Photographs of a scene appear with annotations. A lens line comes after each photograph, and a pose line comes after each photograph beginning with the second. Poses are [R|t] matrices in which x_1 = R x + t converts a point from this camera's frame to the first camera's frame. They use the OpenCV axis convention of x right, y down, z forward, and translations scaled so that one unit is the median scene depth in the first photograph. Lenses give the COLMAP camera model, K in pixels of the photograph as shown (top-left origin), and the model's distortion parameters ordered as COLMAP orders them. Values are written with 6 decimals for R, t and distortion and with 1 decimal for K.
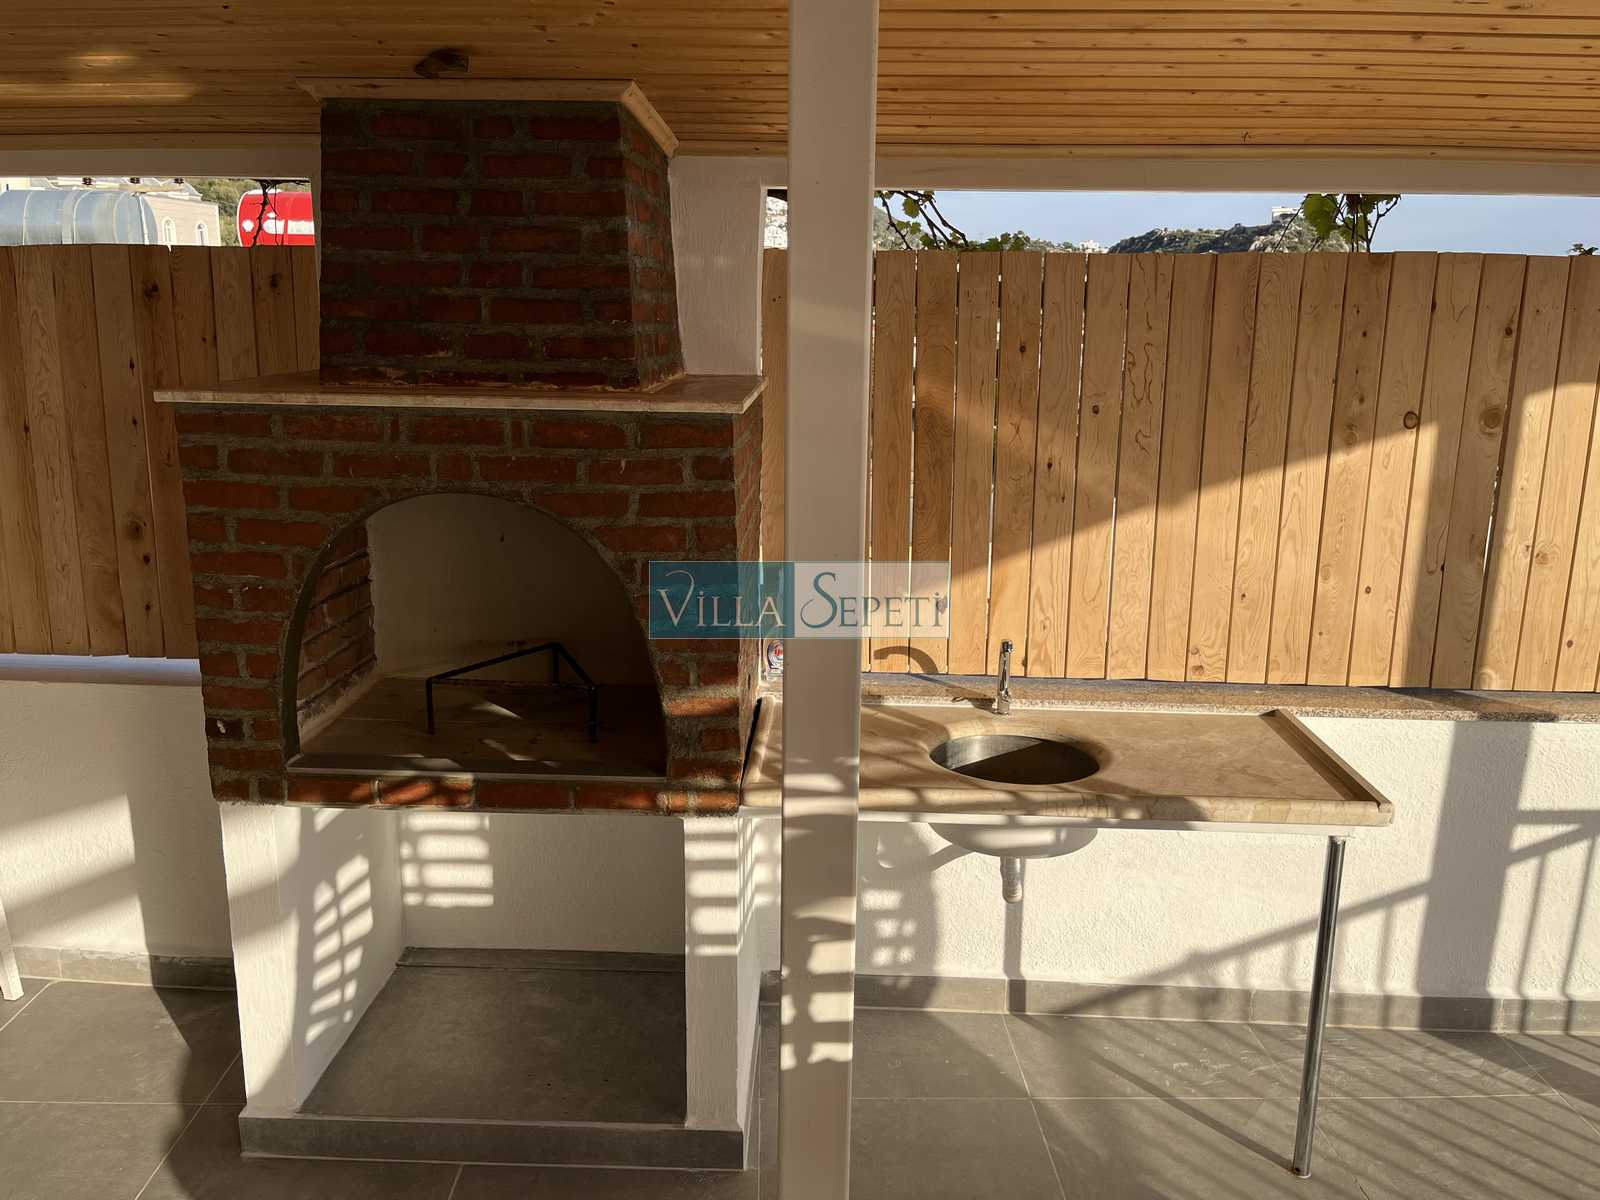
lens RADIAL K [[1214.2, 0, 797.3], [0, 1214.2, 606.1], [0, 0, 1]] dist [0.056830, -0.069997]
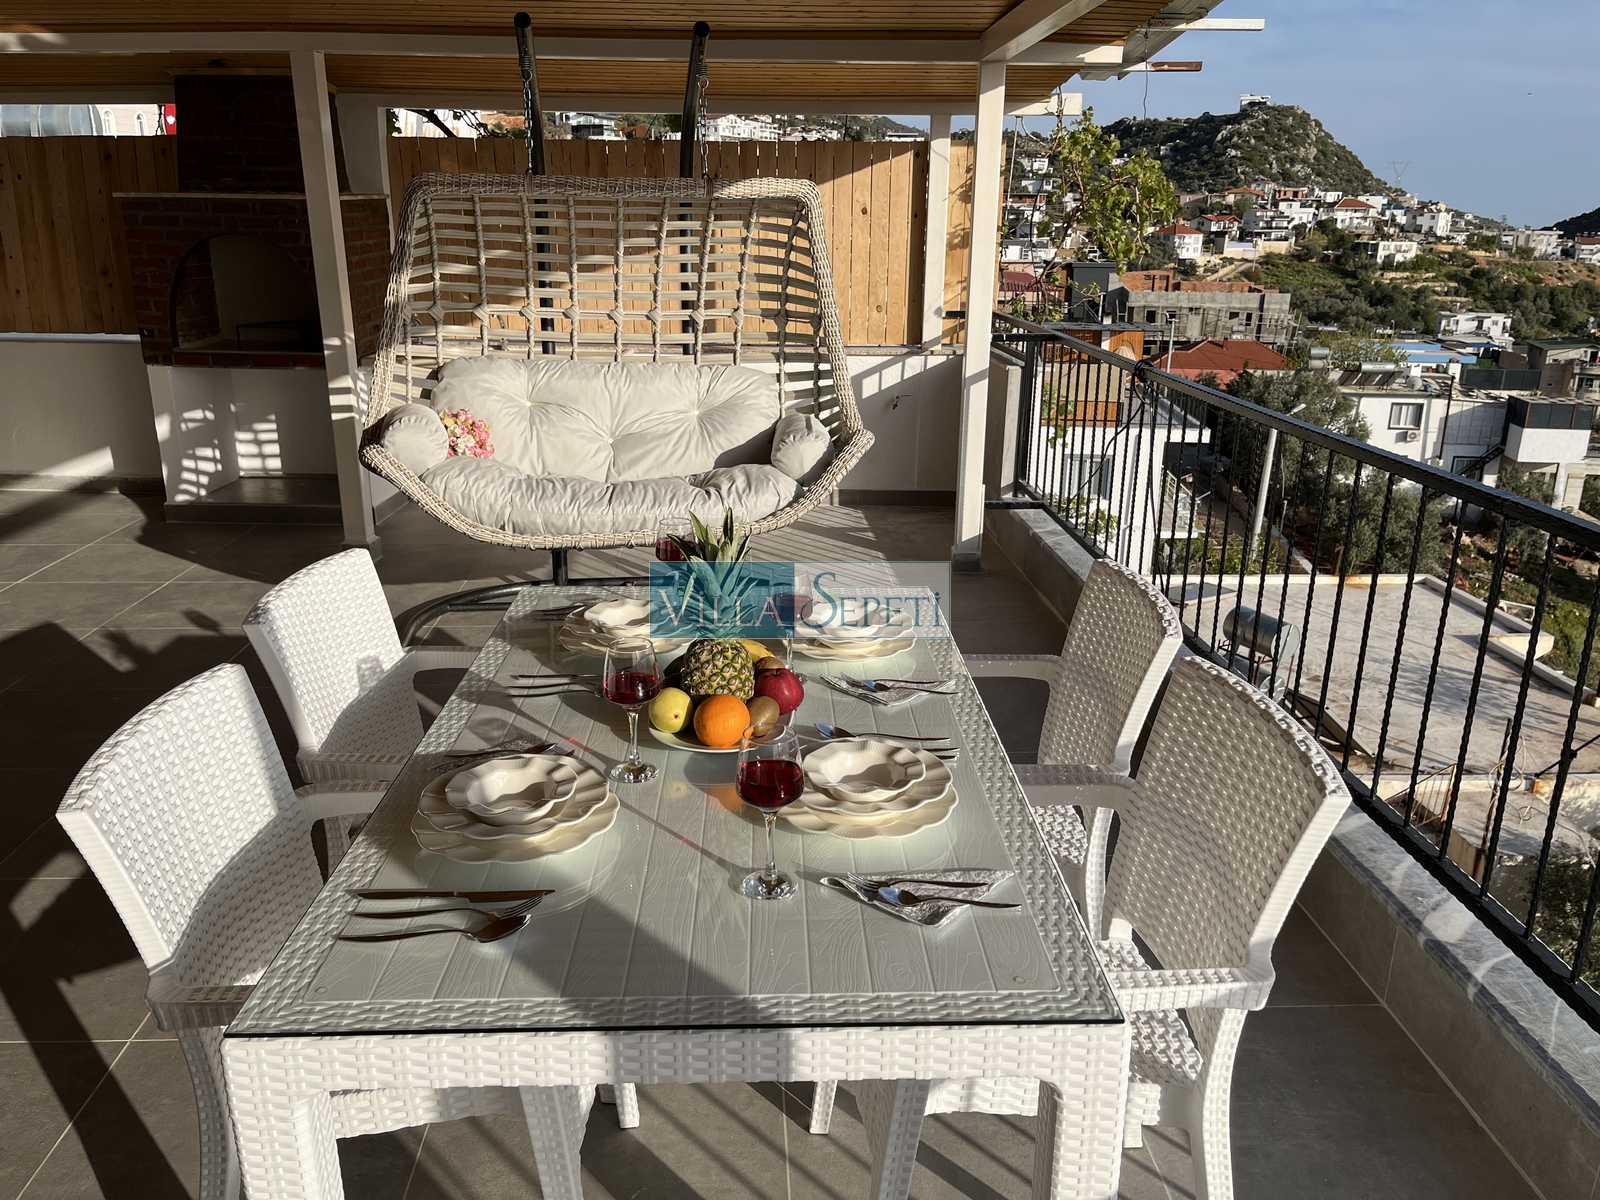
lens RADIAL K [[1214.2, 0, 799.2], [0, 1214.2, 597.2], [0, 0, 1]] dist [0.056830, -0.069997]
pose [[0.999601, -0.010889, 0.026059, 0.603114], [0.008936, 0.997223, 0.073941, 0.352661], [-0.026792, -0.073678, 0.996922, -1.198655]]
